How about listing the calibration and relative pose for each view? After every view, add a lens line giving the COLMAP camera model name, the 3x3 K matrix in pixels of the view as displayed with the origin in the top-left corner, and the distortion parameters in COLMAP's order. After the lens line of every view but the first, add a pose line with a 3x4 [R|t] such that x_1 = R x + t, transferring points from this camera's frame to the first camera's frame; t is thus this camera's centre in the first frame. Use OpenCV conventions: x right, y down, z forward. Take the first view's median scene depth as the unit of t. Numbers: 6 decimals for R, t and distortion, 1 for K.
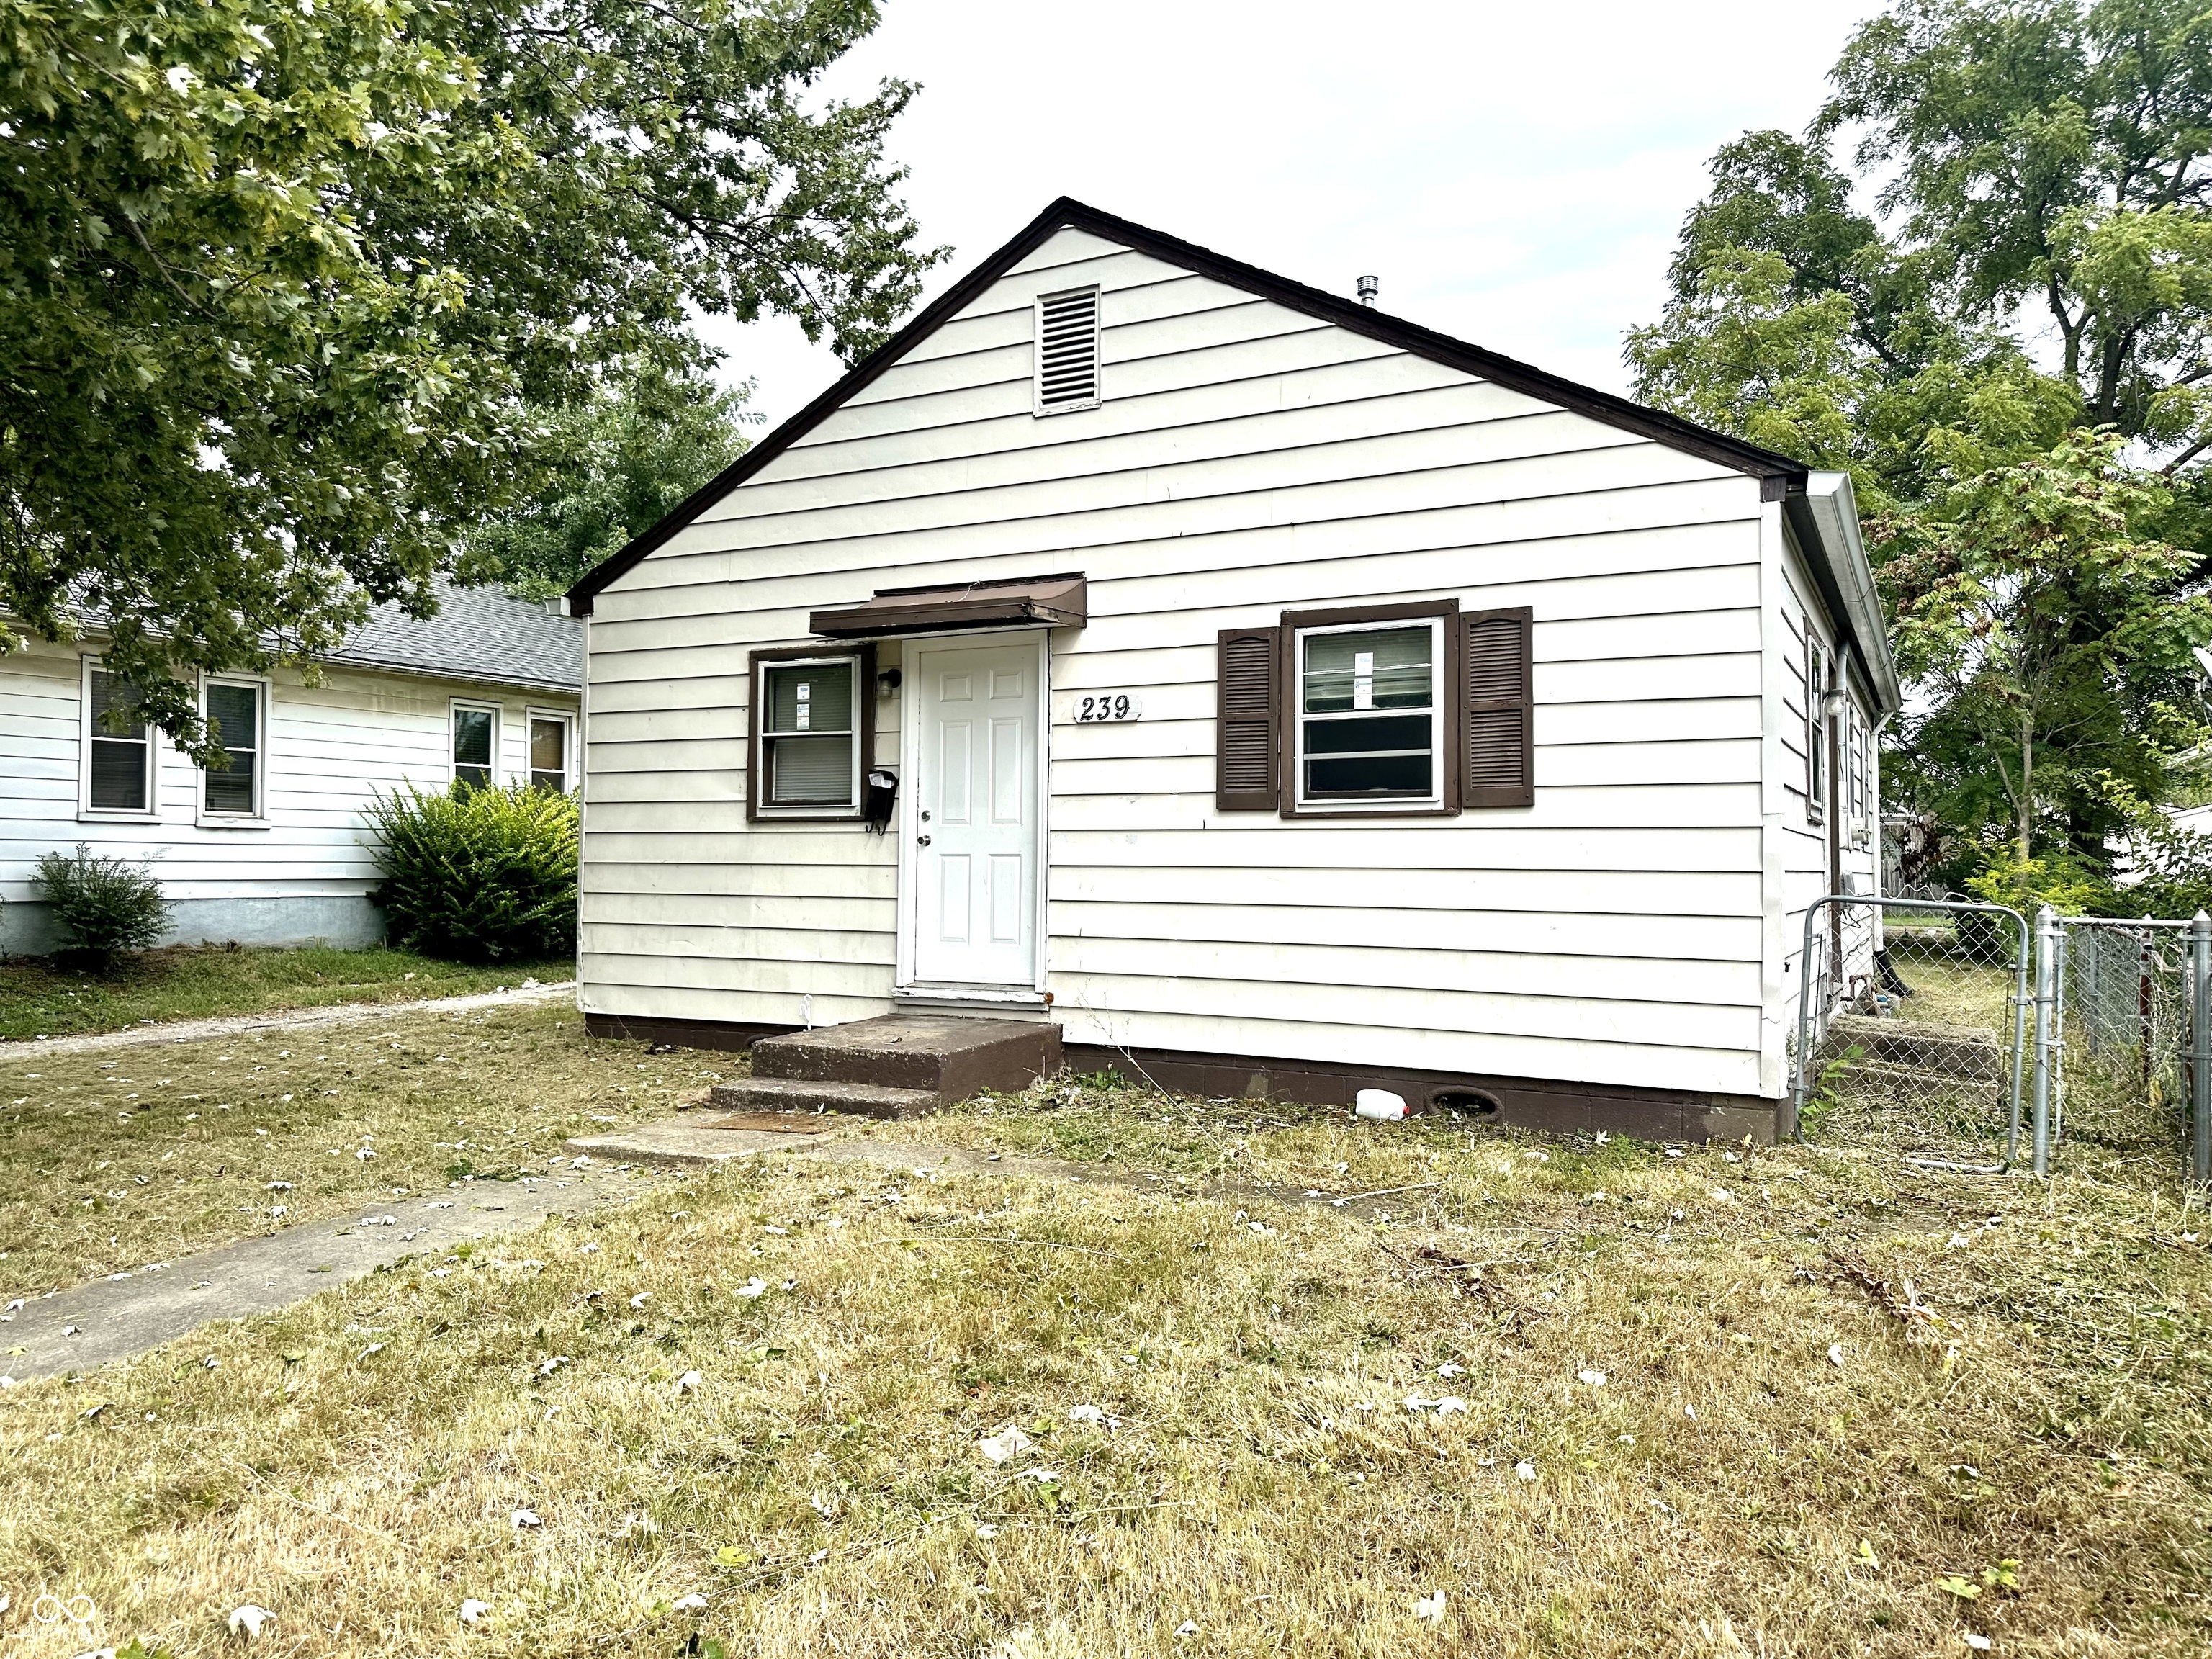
lens RADIAL K [[1568.8, 0, 1105.6], [0, 1568.8, 825.1], [0, 0, 1]] dist [0.050849, -0.008329]
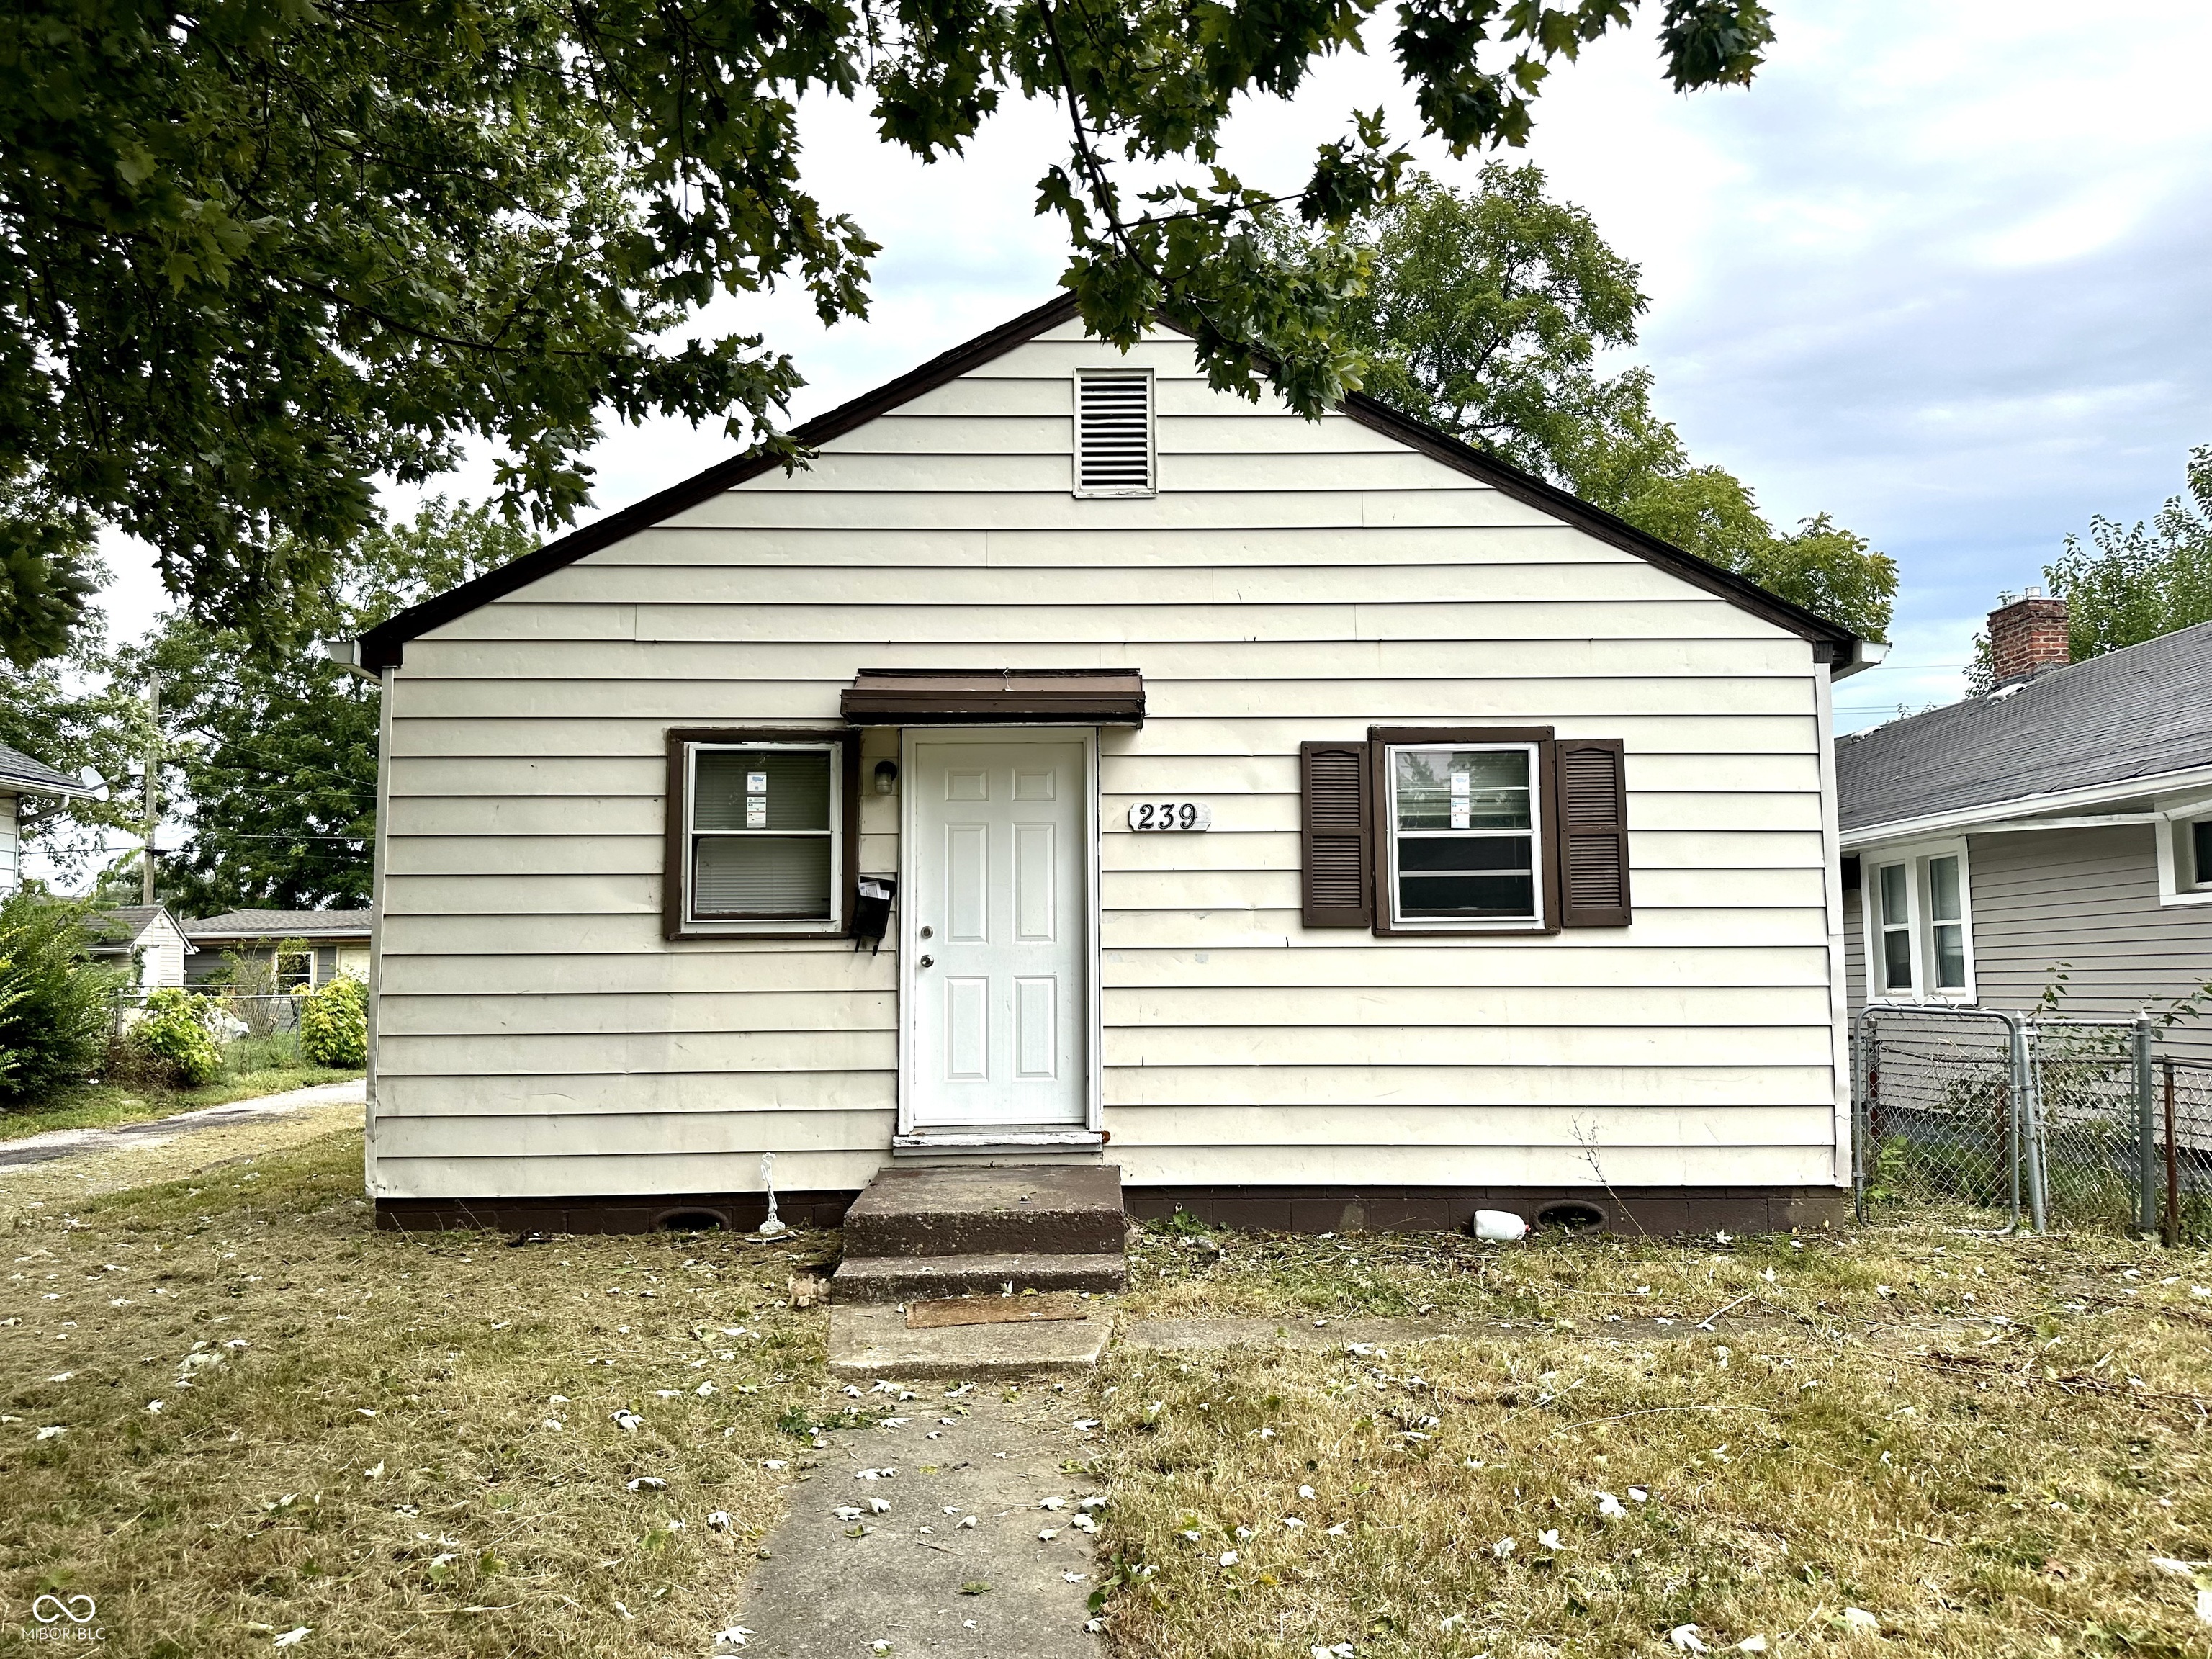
lens RADIAL K [[1568.8, 0, 1101.1], [0, 1568.8, 829.4], [0, 0, 1]] dist [0.050849, -0.008329]
pose [[0.870625, 0.035097, 0.490694, -0.499598], [-0.000088, 0.997463, -0.071187, -0.001100], [-0.491948, 0.061934, 0.868419, 0.219916]]
